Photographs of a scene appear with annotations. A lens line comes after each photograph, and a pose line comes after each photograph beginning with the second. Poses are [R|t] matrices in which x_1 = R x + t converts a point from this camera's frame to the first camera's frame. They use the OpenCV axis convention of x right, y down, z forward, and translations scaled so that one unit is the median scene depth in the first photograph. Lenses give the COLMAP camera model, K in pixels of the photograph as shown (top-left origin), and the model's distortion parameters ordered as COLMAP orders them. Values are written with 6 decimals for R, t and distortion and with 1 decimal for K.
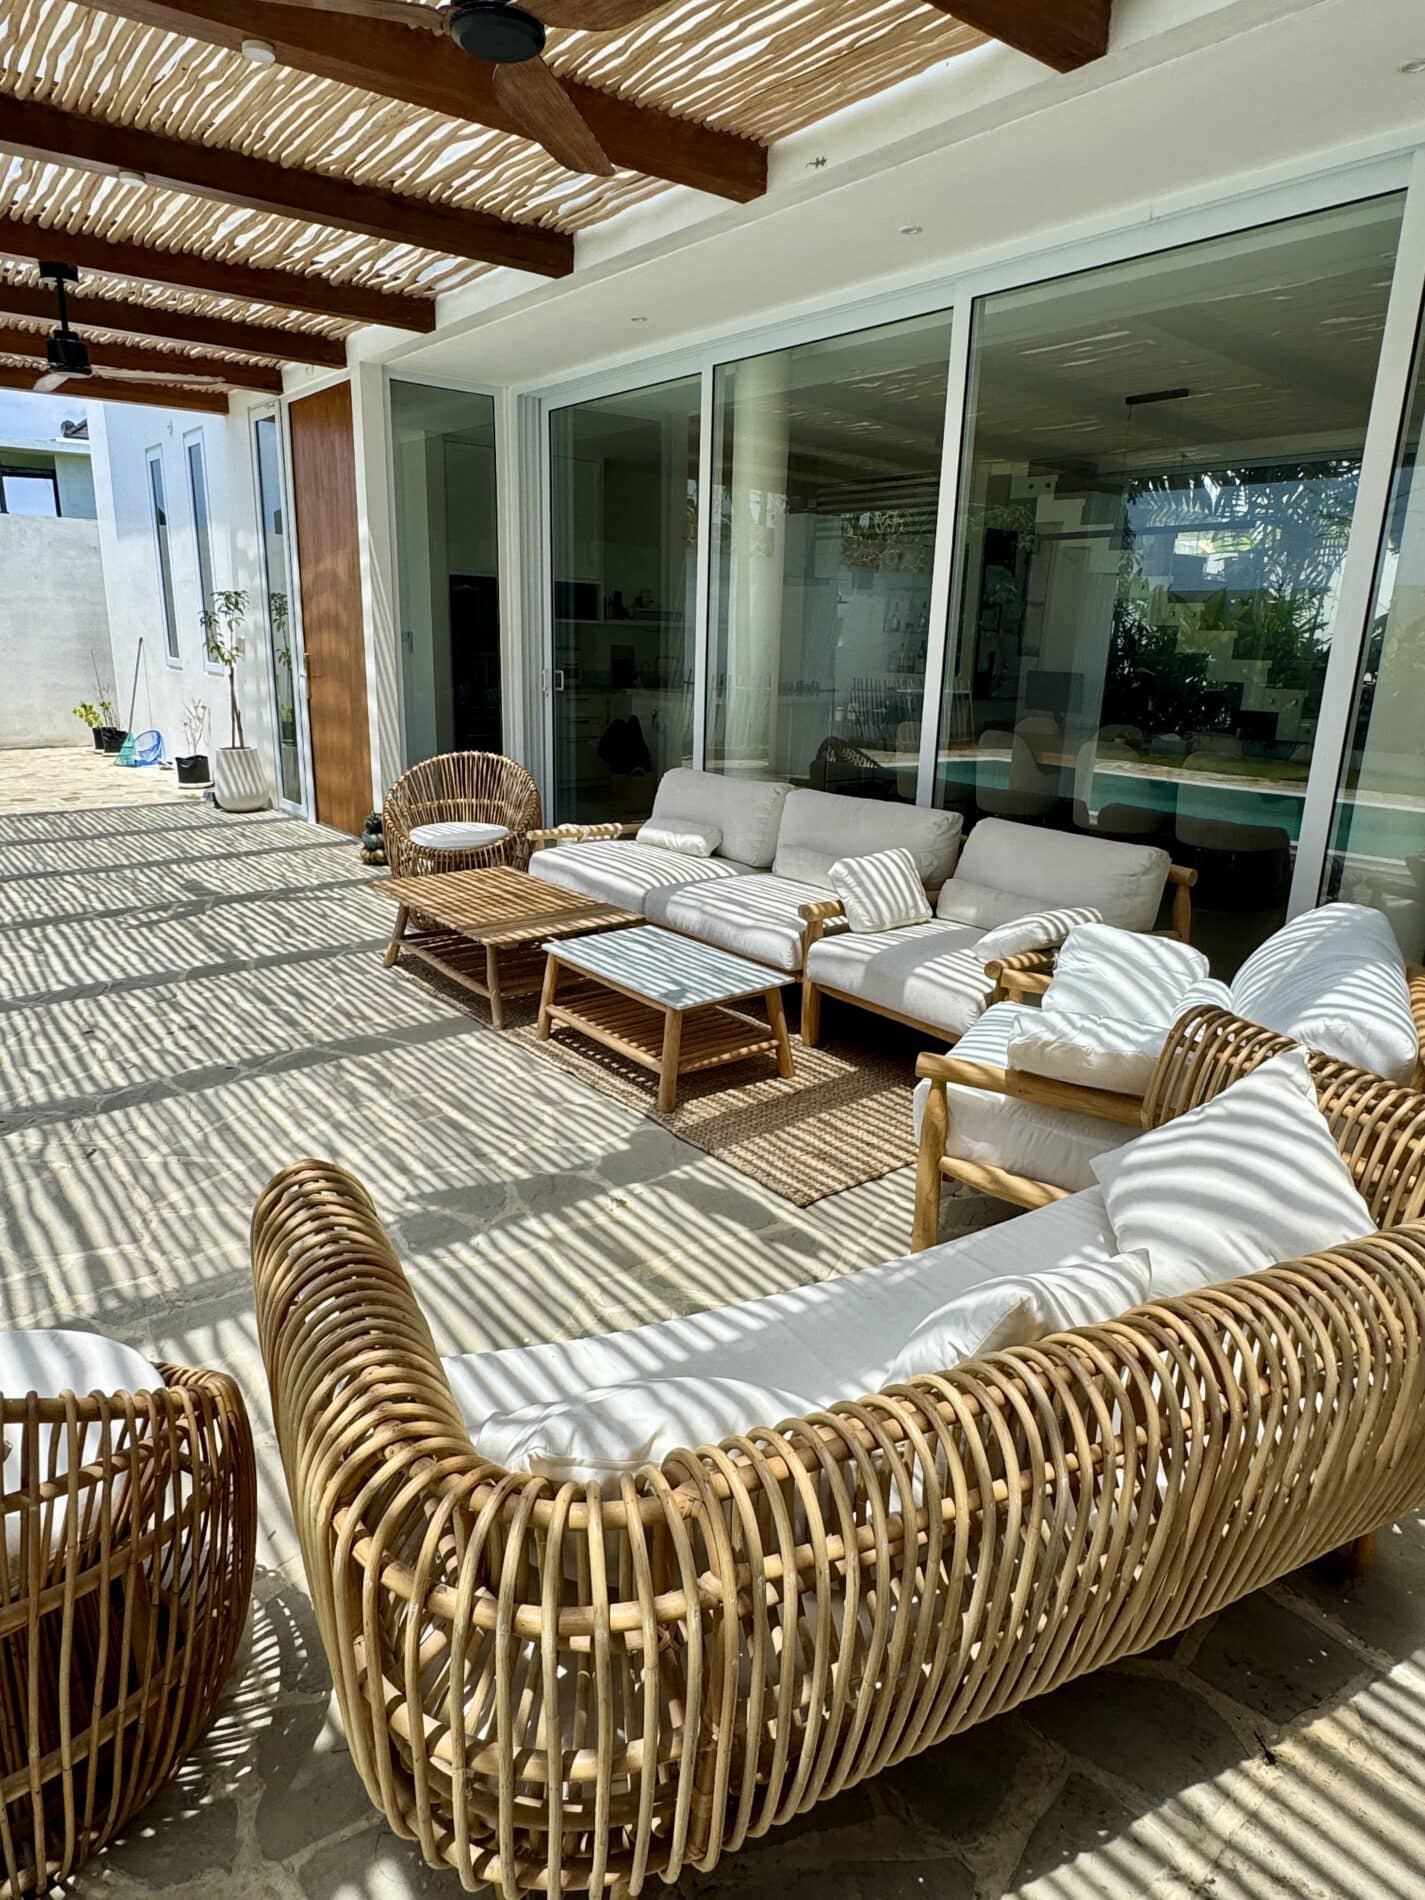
lens RADIAL K [[1138.7, 0, 707.7], [0, 1138.7, 952.0], [0, 0, 1]] dist [0.002899, 0.002821]
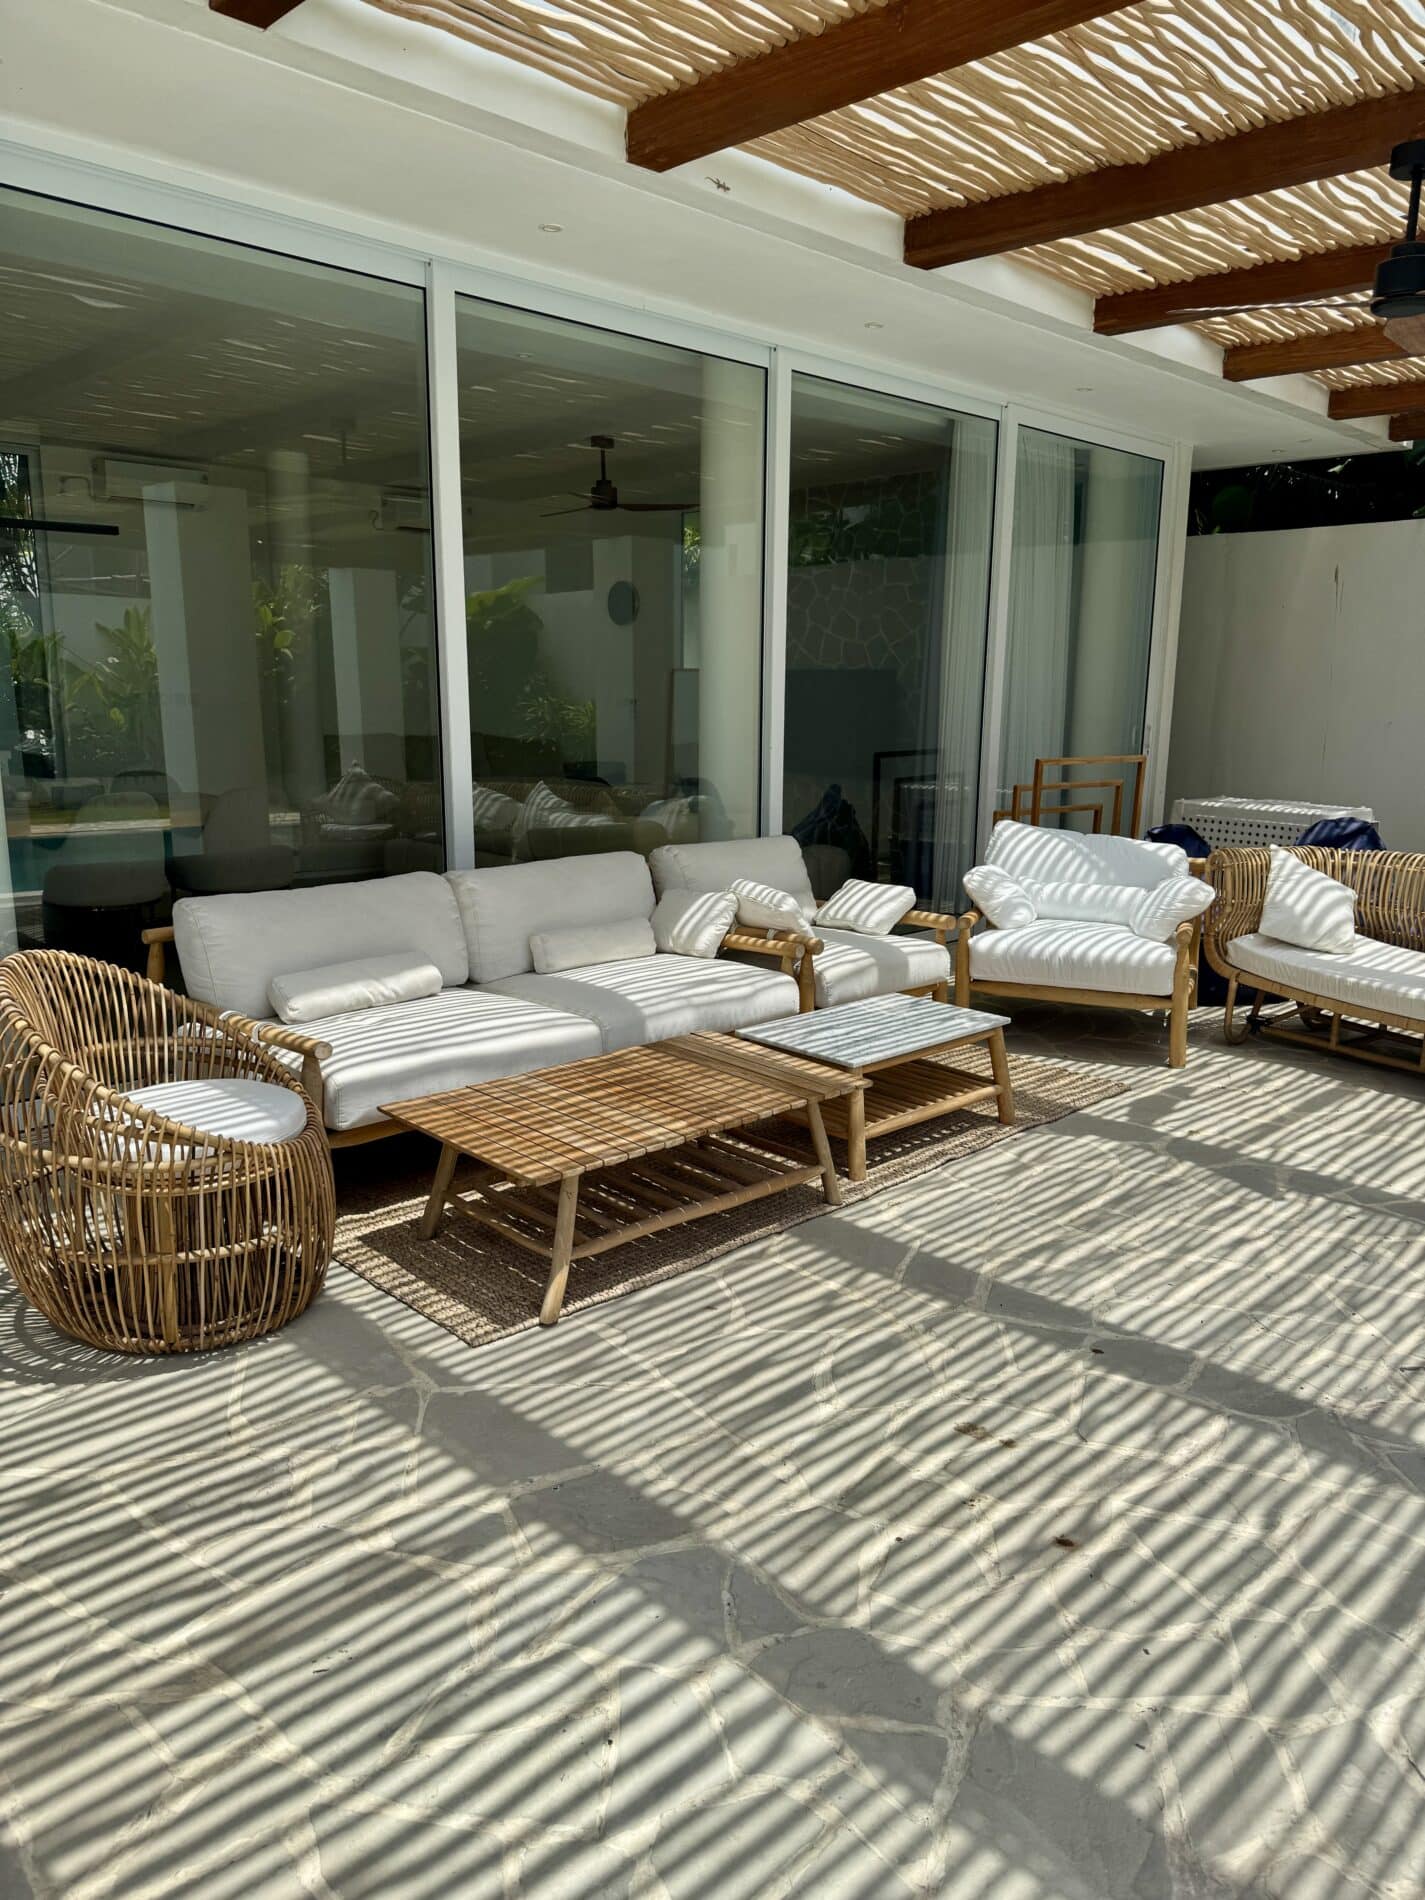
lens RADIAL K [[1328.8, 0, 704.8], [0, 1328.8, 951.5], [0, 0, 1]] dist [0.022775, -0.015912]
pose [[-0.098329, -0.229036, 0.968439, -1.019198], [0.256067, 0.934563, 0.247024, -0.337621], [-0.961645, 0.272275, -0.033246, 1.105930]]
